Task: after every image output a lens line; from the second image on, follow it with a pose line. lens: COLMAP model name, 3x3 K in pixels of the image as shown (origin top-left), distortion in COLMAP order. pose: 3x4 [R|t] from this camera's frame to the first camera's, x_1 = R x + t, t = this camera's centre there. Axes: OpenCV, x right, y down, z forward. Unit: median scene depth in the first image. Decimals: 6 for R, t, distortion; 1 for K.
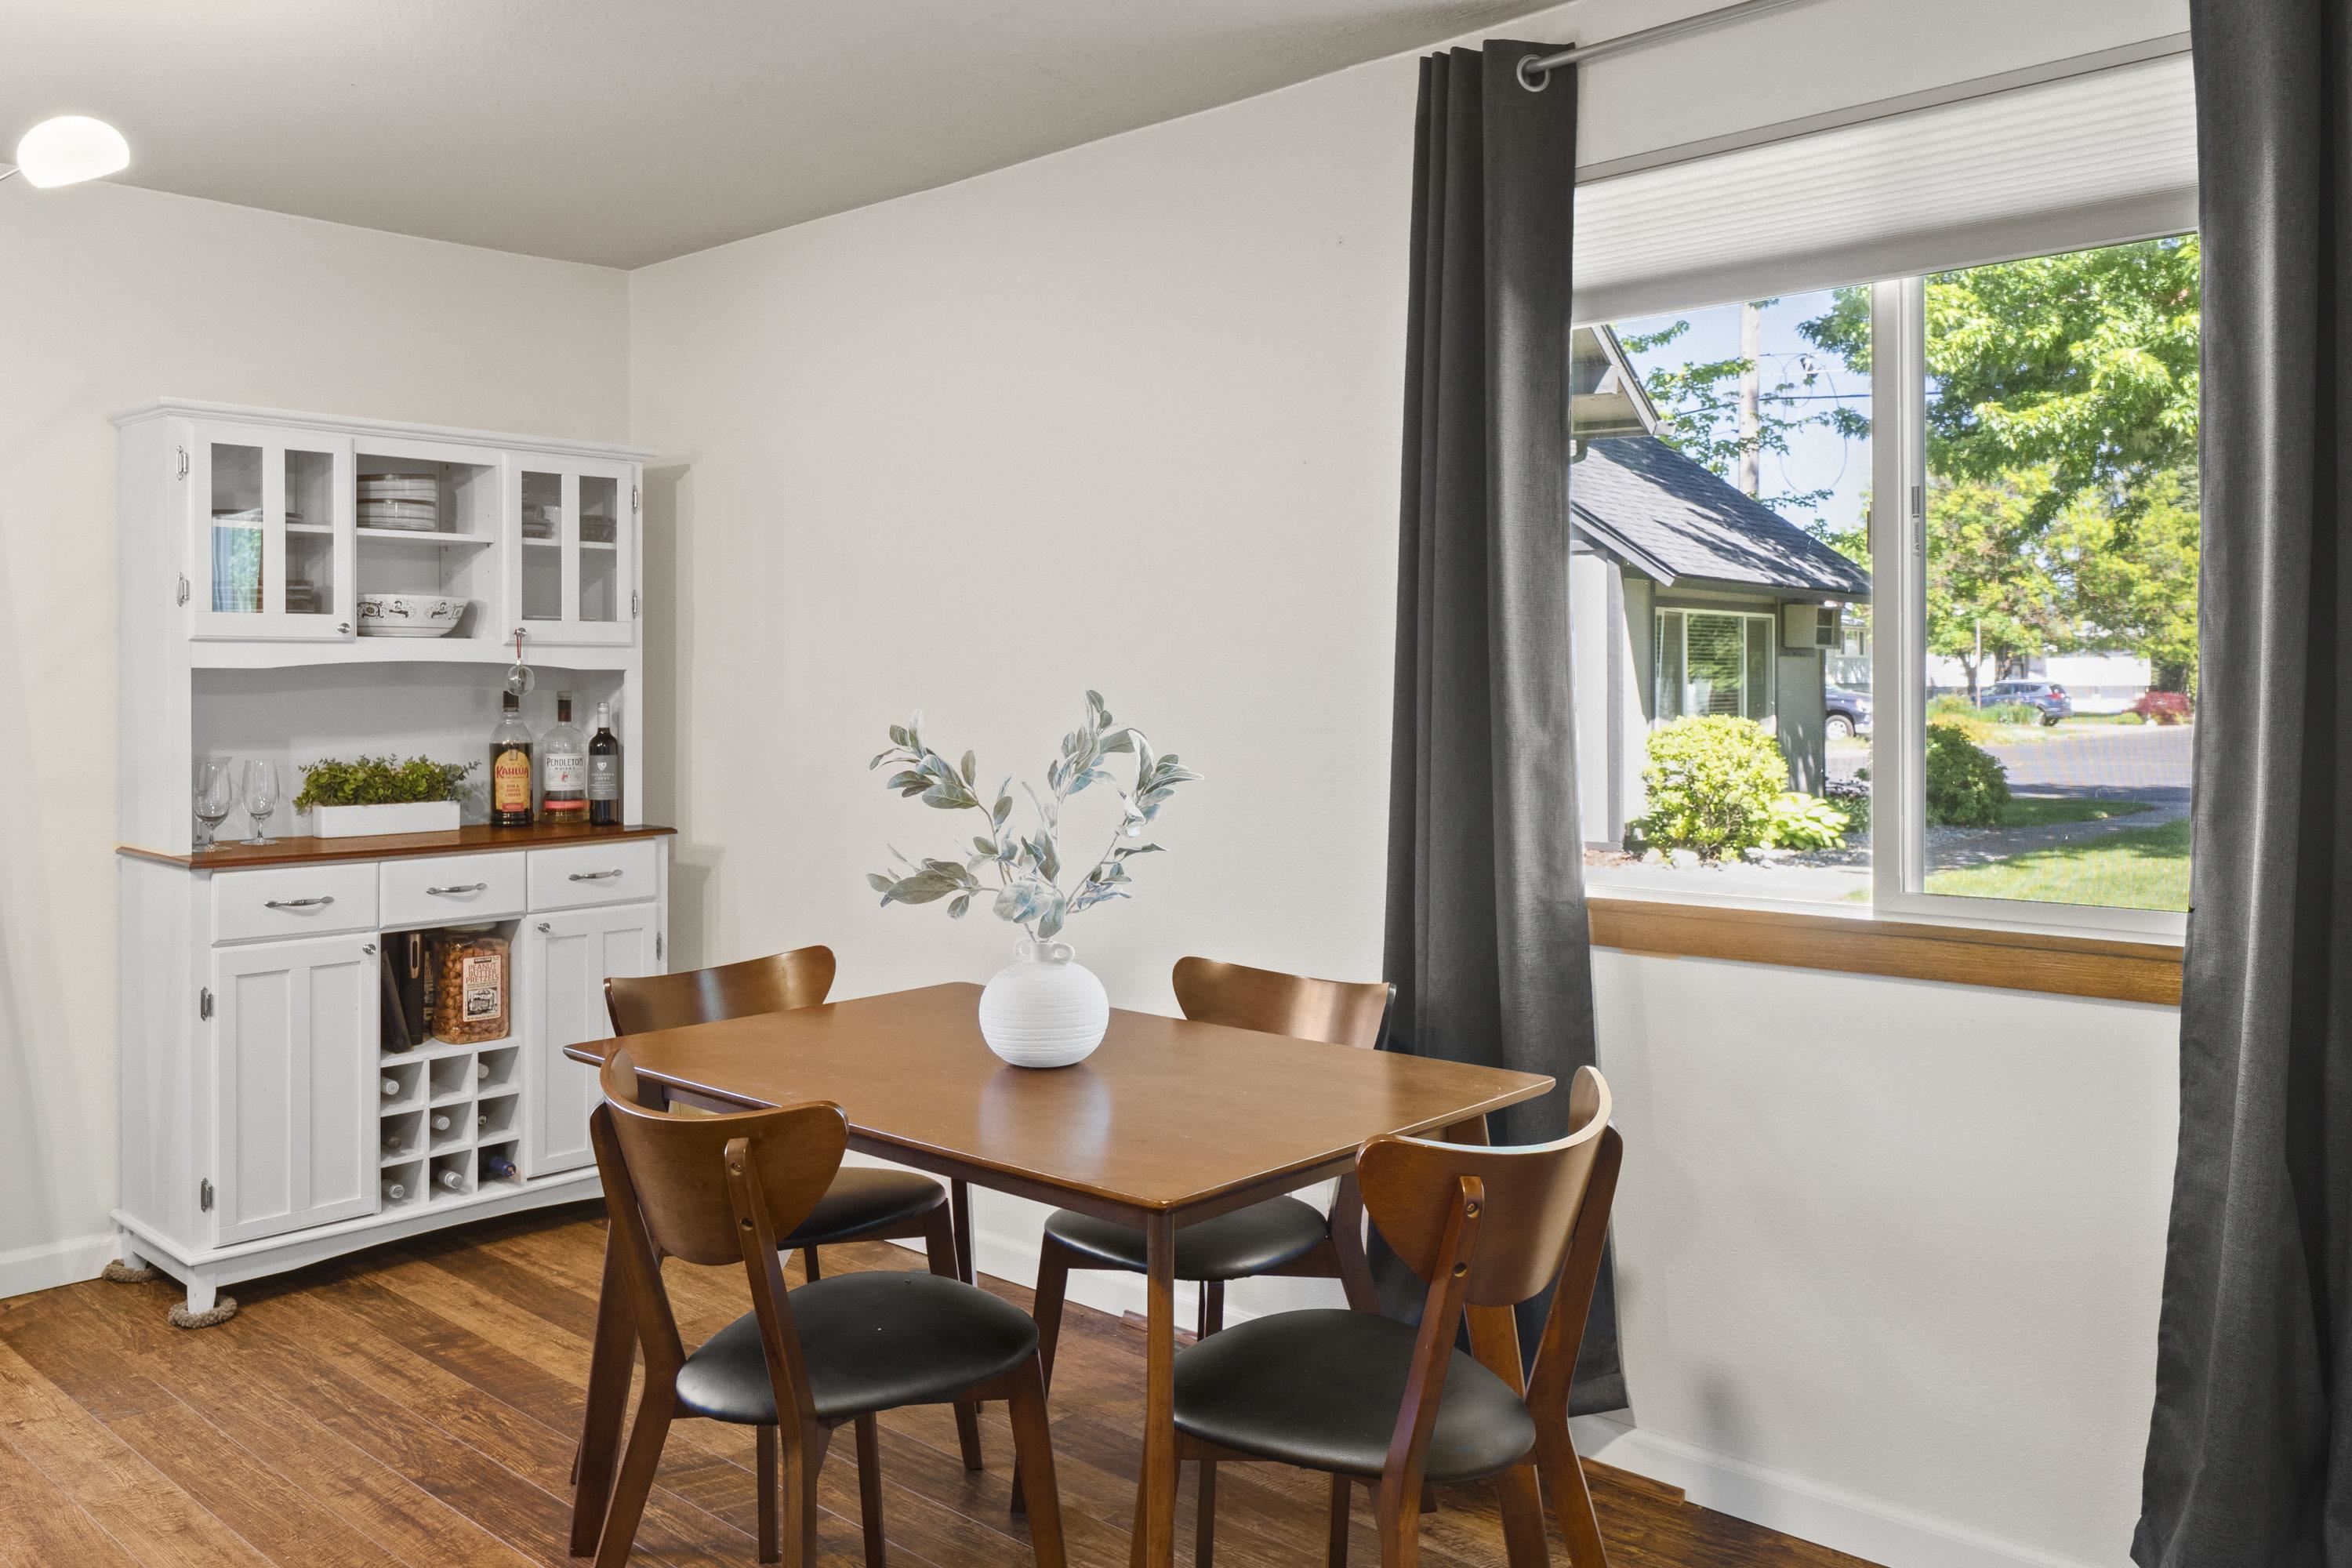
lens RADIAL K [[1813.7, 0, 1195.9], [0, 1813.7, 692.7], [0, 0, 1]] dist [0.019323, -0.004562]
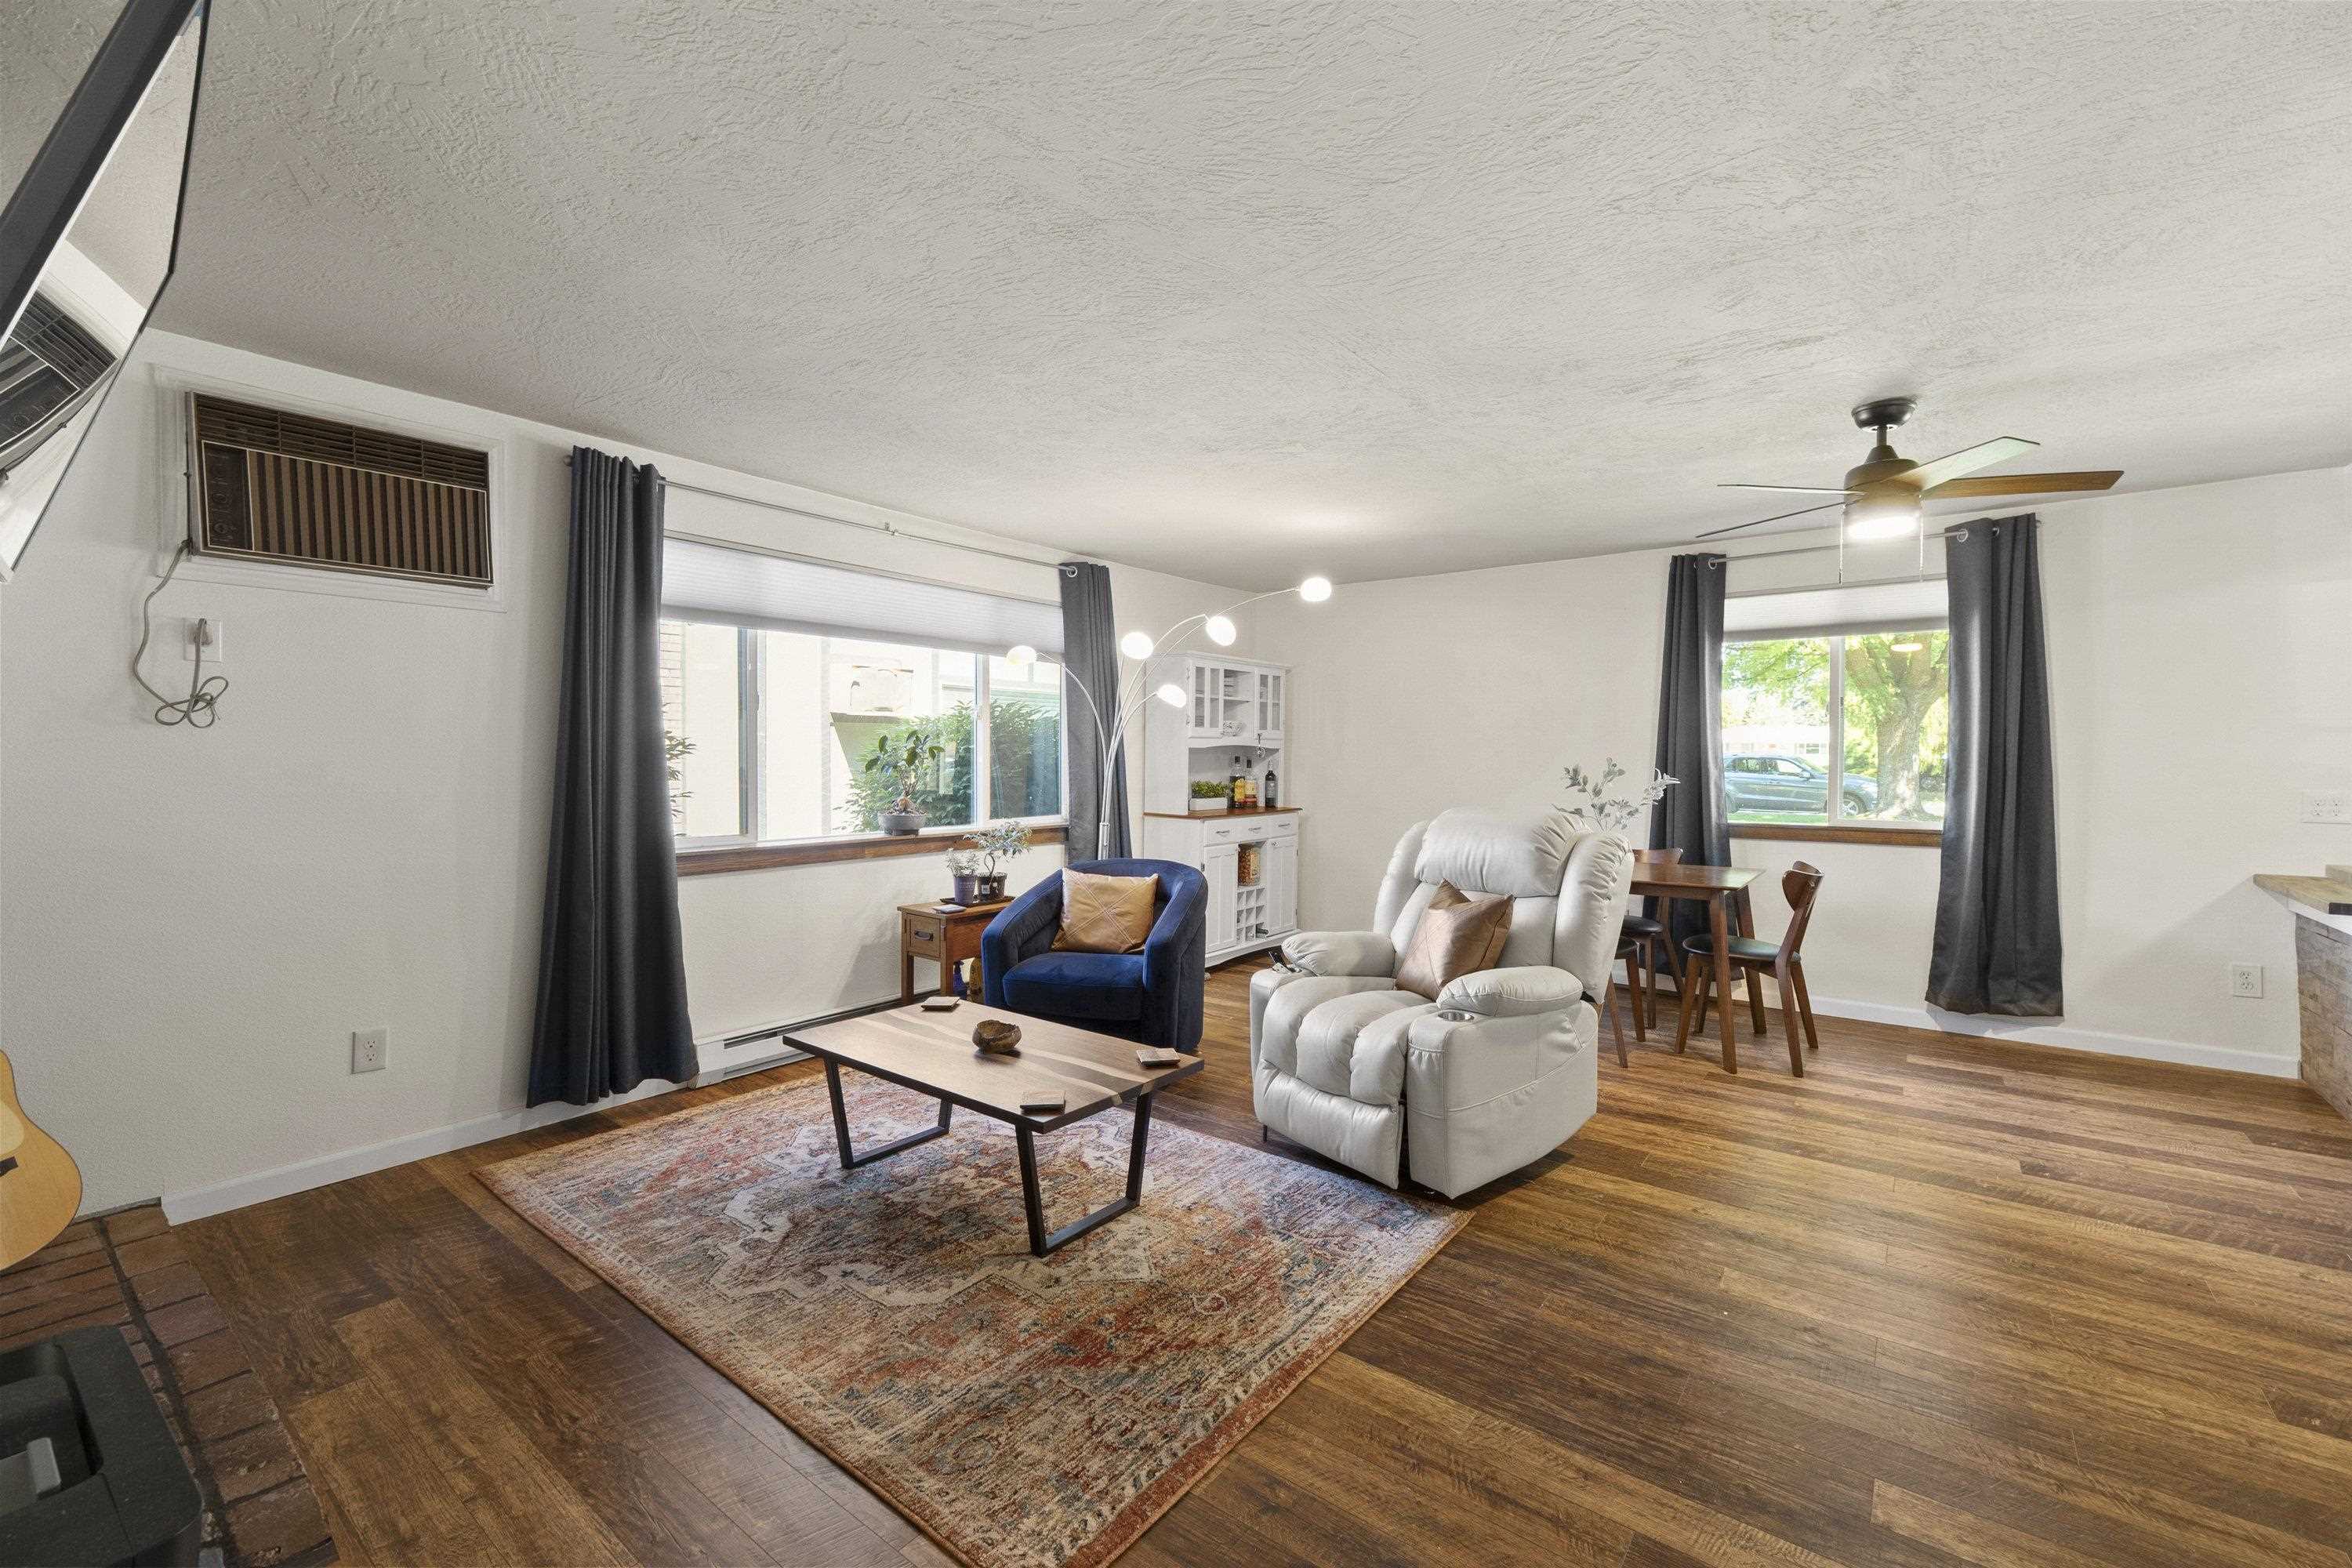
lens RADIAL K [[988.3, 0, 1182.2], [0, 988.3, 764.5], [0, 0, 1]] dist [0.003895, 0.002057]
pose [[0.995955, 0.005017, 0.089717, -0.615758], [-0.005432, 0.999976, 0.004383, 0.005724], [-0.089693, -0.004852, 0.995958, -0.443079]]
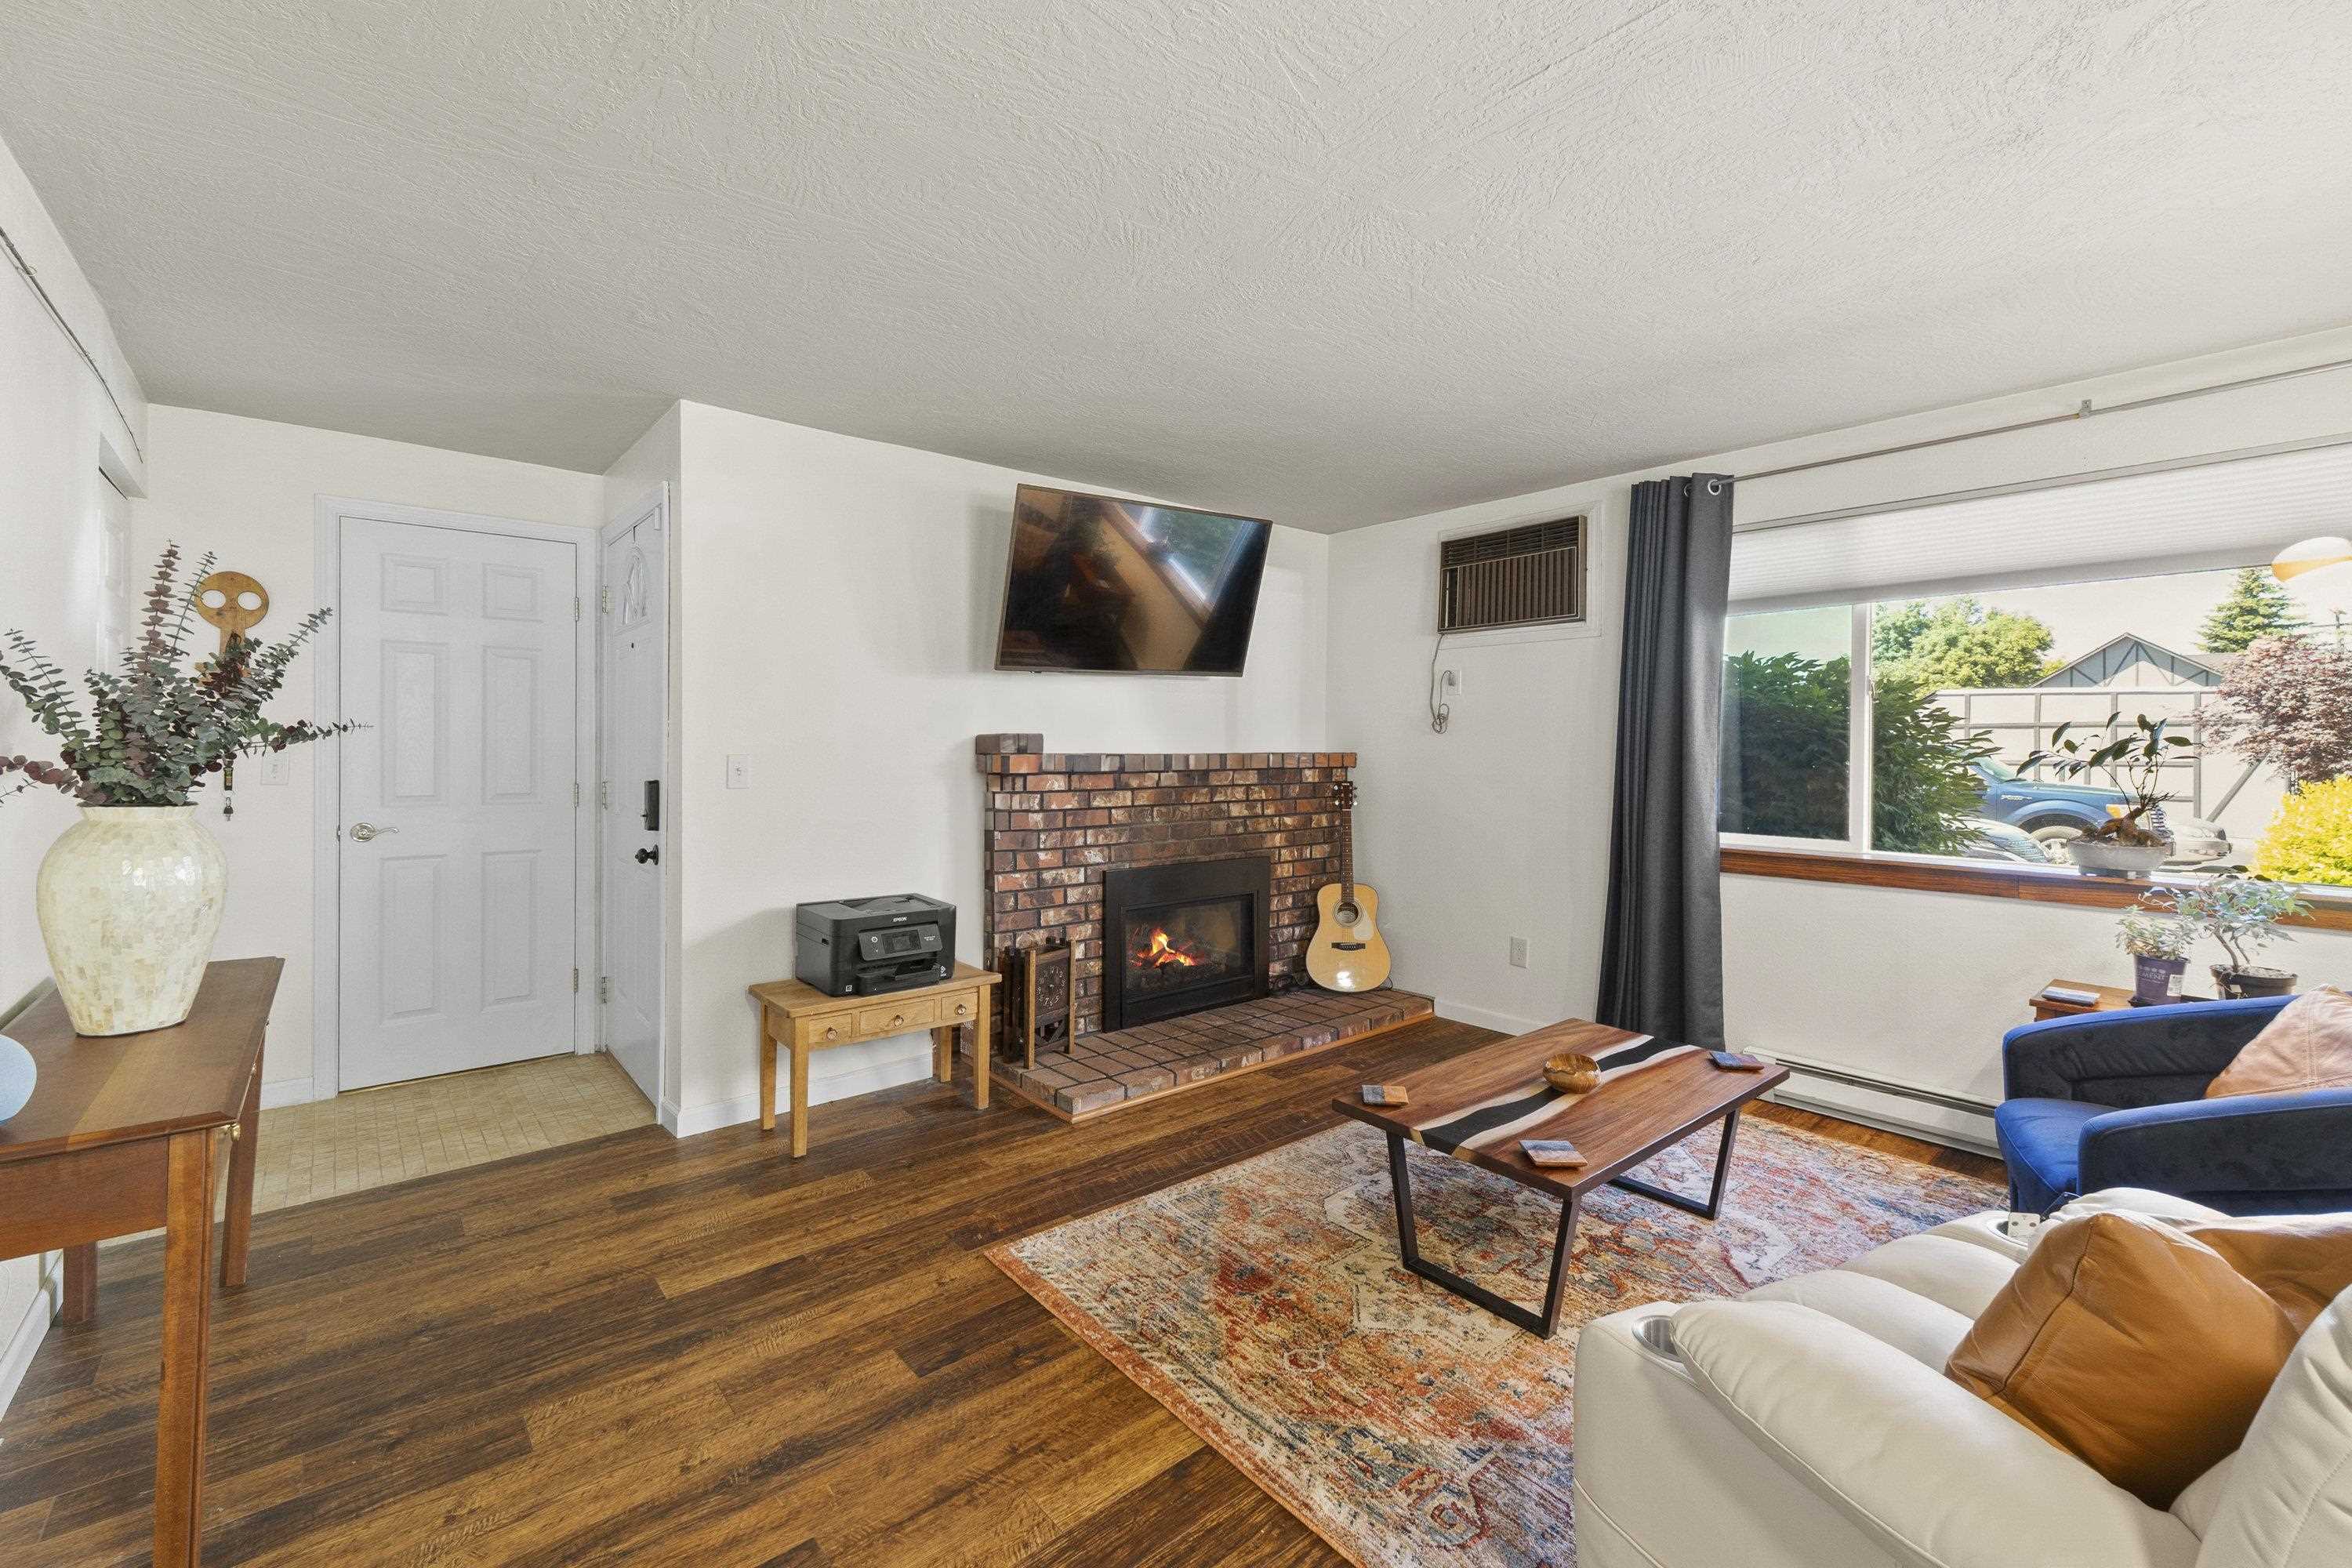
lens RADIAL K [[988.3, 0, 1181.8], [0, 988.3, 745.4], [0, 0, 1]] dist [0.003895, 0.002057]
pose [[-0.121309, 0.002595, -0.992611, -0.063765], [-0.008166, 0.999960, 0.003613, 0.000035], [0.992581, 0.008544, -0.121283, 0.087285]]
